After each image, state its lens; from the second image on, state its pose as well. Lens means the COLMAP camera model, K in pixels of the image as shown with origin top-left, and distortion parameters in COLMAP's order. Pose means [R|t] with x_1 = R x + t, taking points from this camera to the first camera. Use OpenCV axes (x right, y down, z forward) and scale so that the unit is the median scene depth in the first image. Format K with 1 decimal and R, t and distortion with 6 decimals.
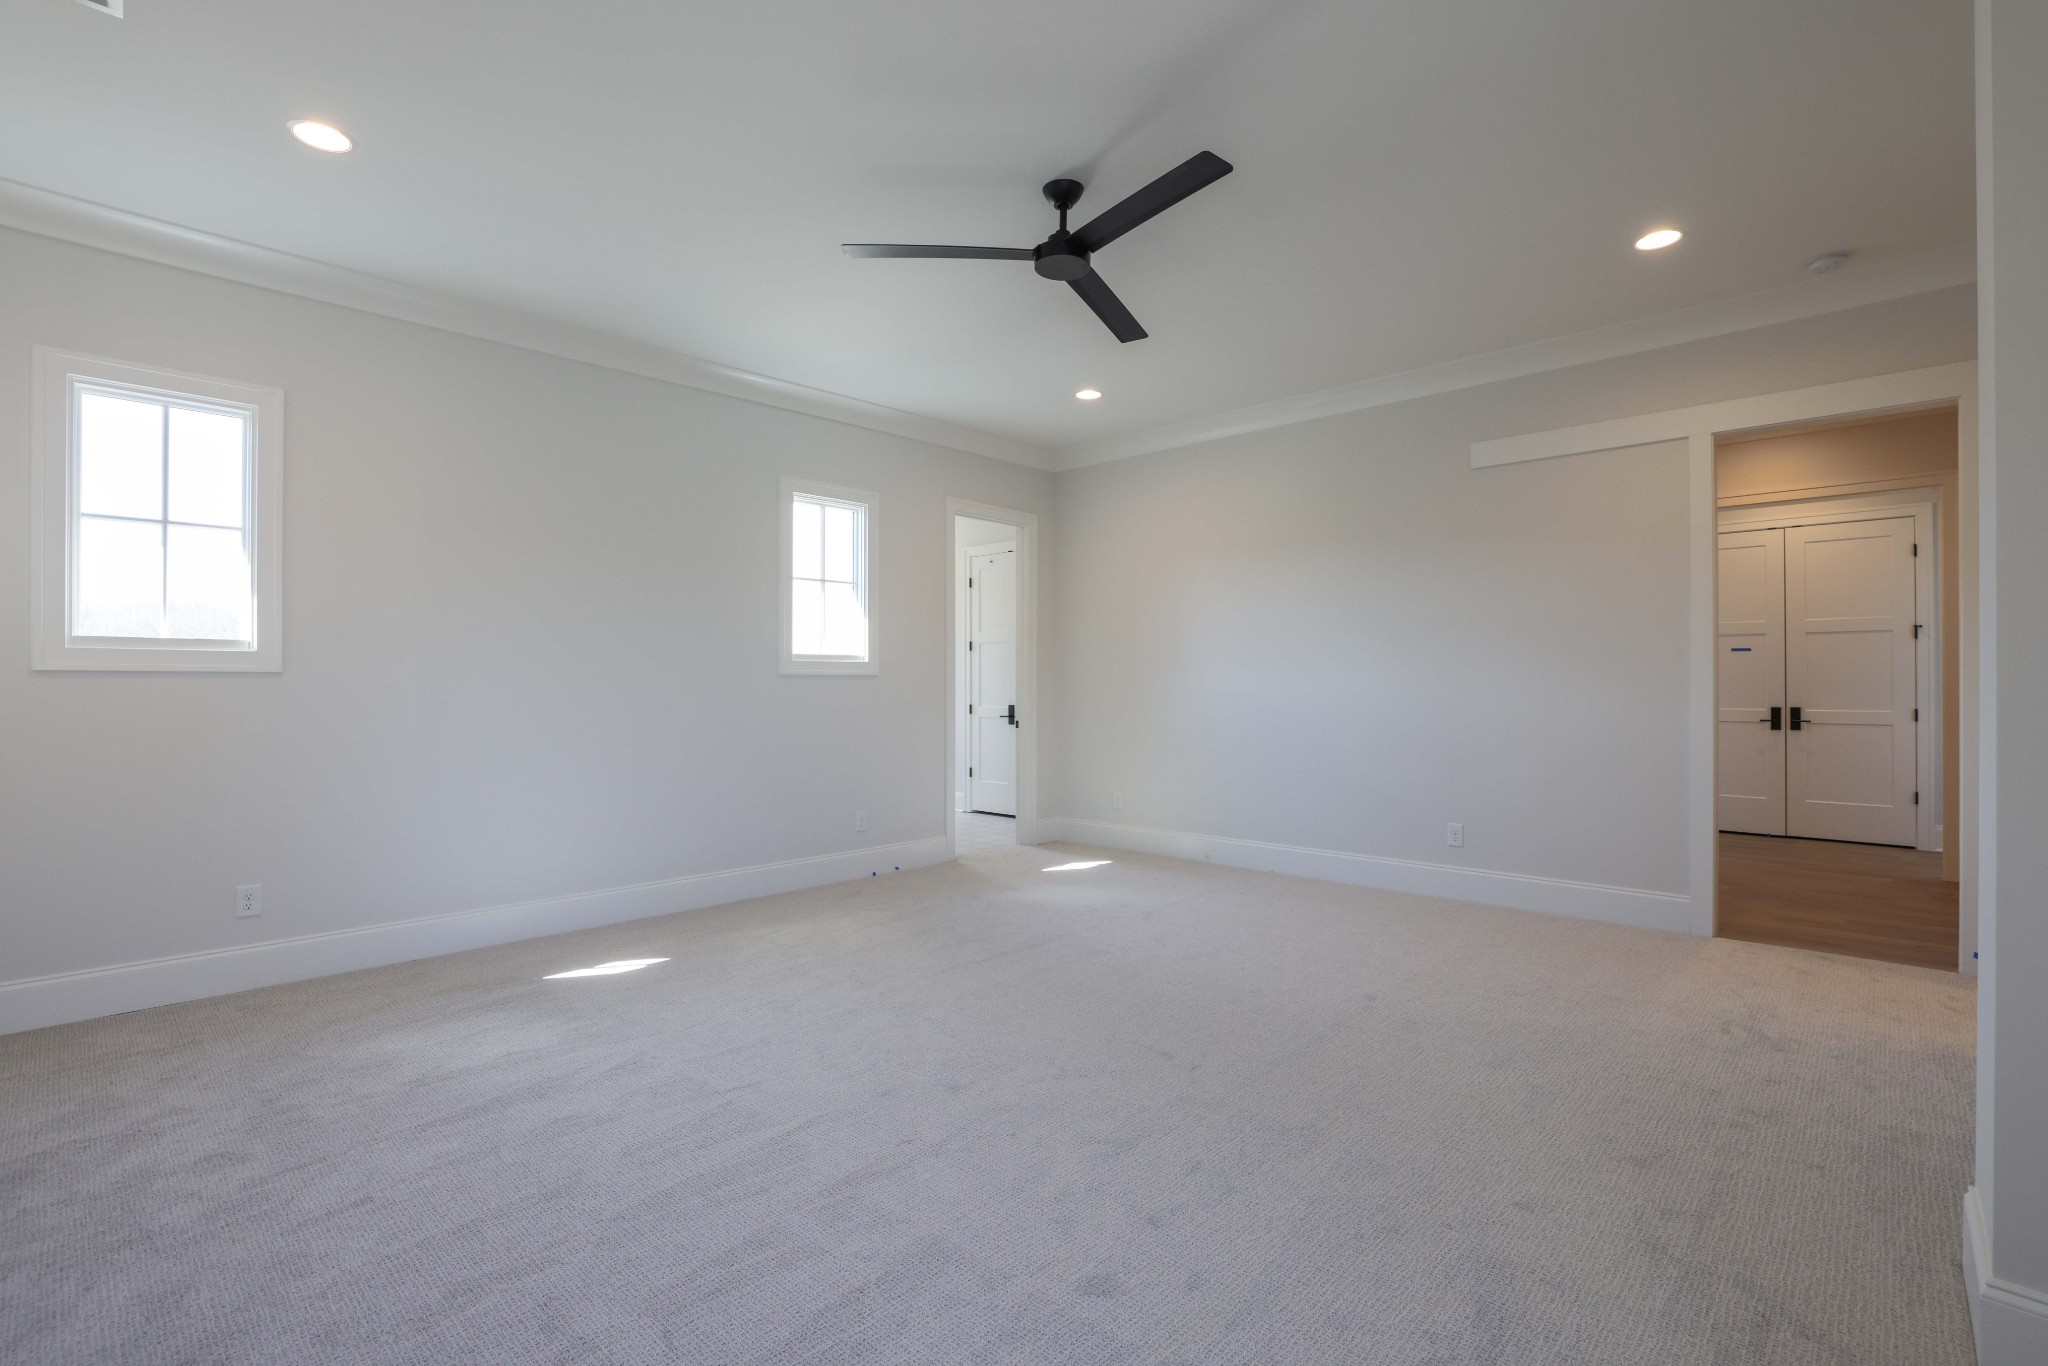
lens RADIAL K [[1012.7, 0, 1011.5], [0, 1012.7, 681.0], [0, 0, 1]] dist [-0.000285, 0.000136]
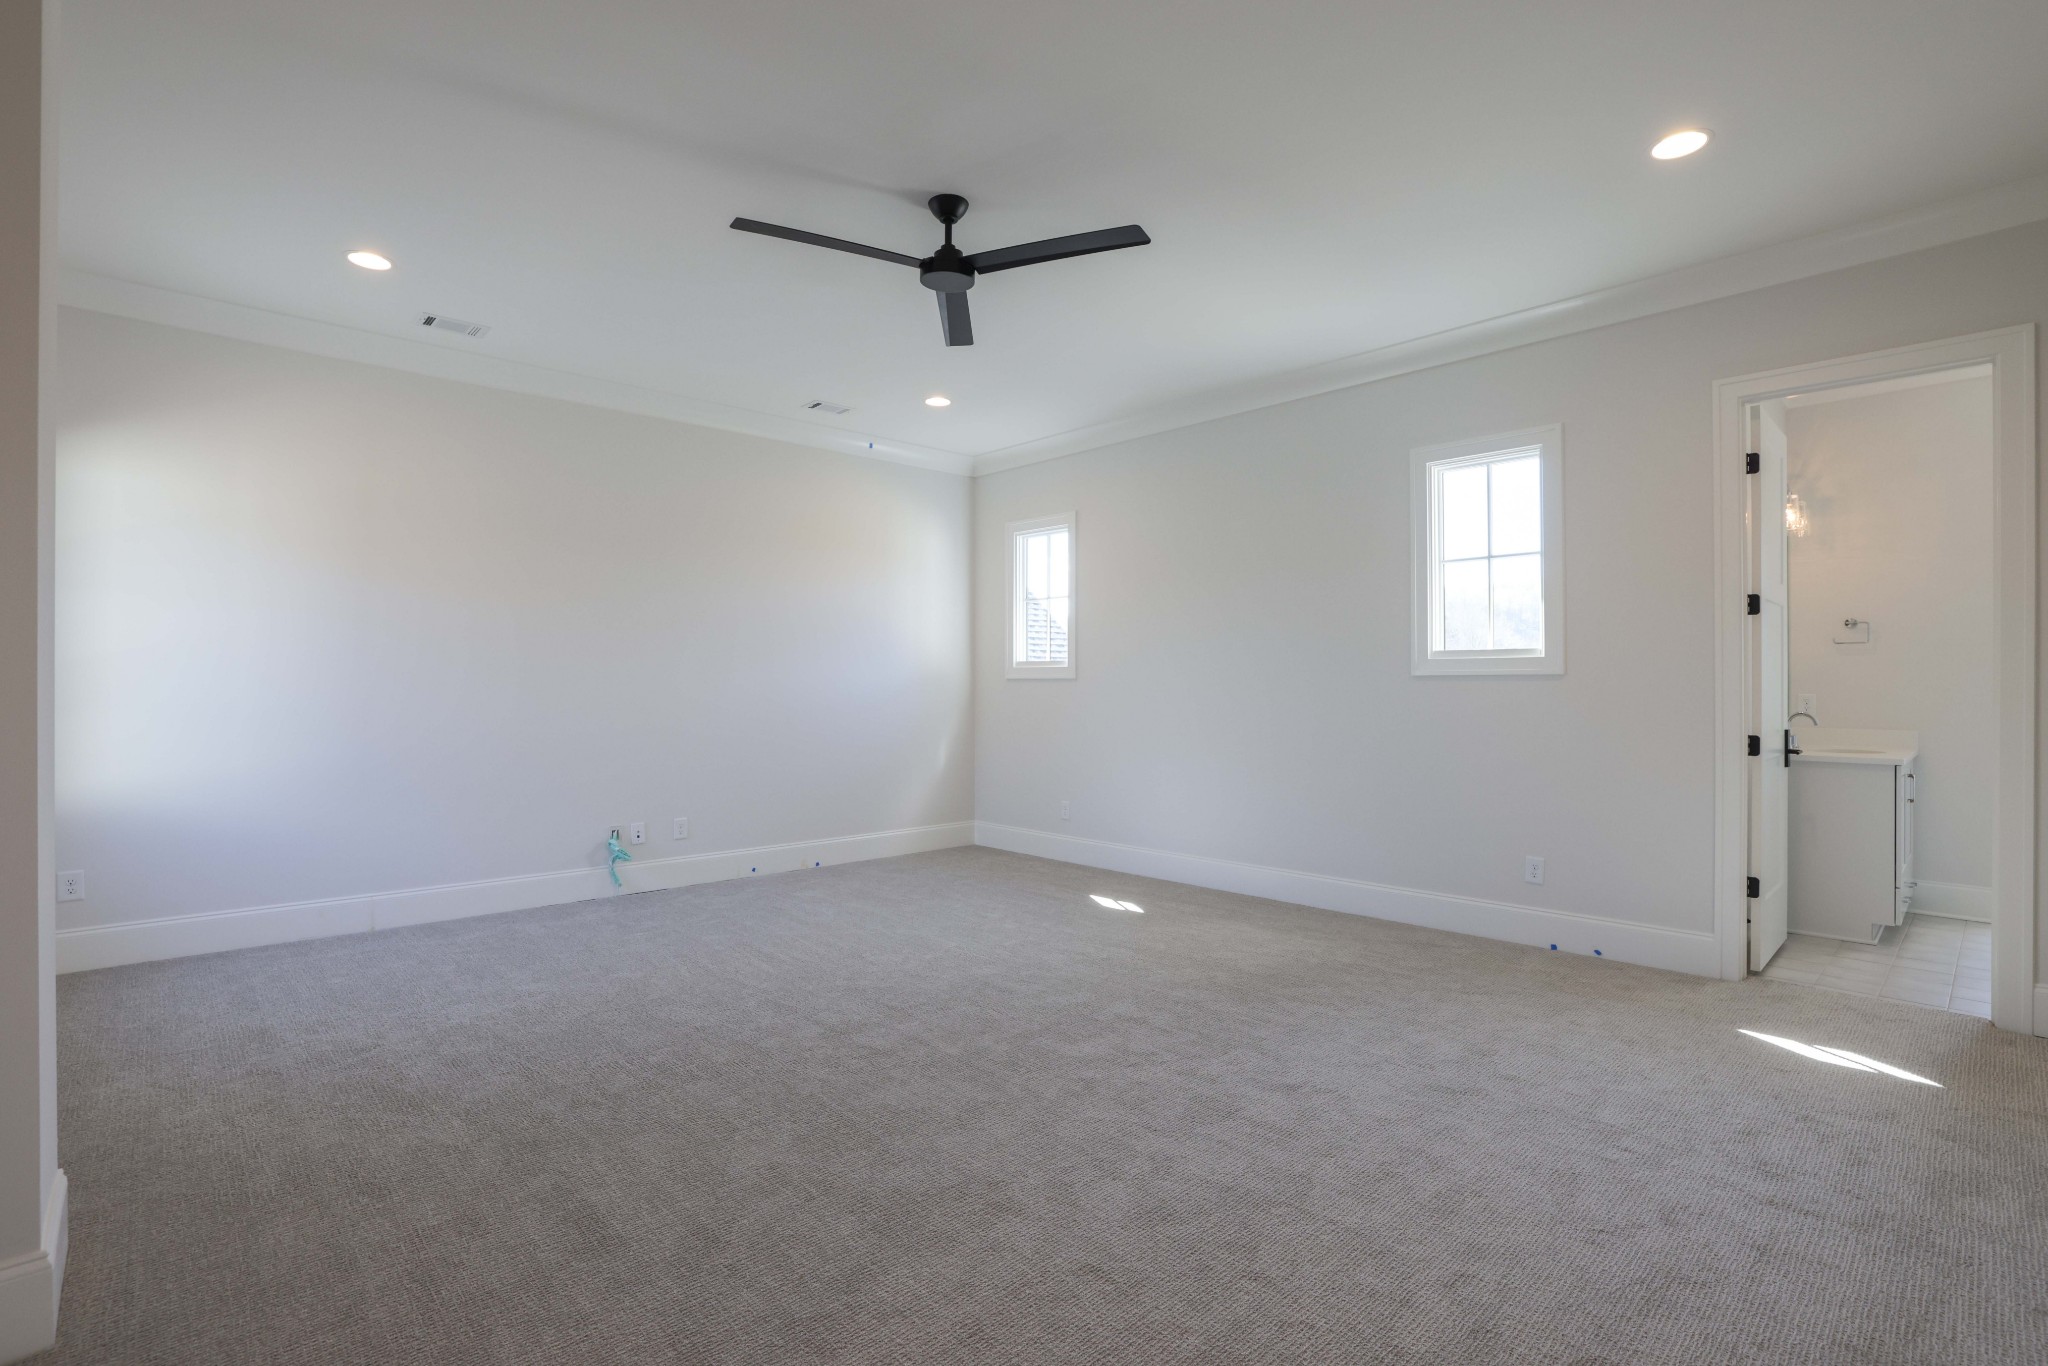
lens RADIAL K [[1012.7, 0, 1011.5], [0, 1012.7, 681.0], [0, 0, 1]] dist [-0.000285, 0.000136]
pose [[-0.064691, -0.006951, -0.997881, 0.462977], [0.010176, 0.999919, -0.007625, 0.000540], [0.997853, -0.010648, -0.064615, 0.491151]]
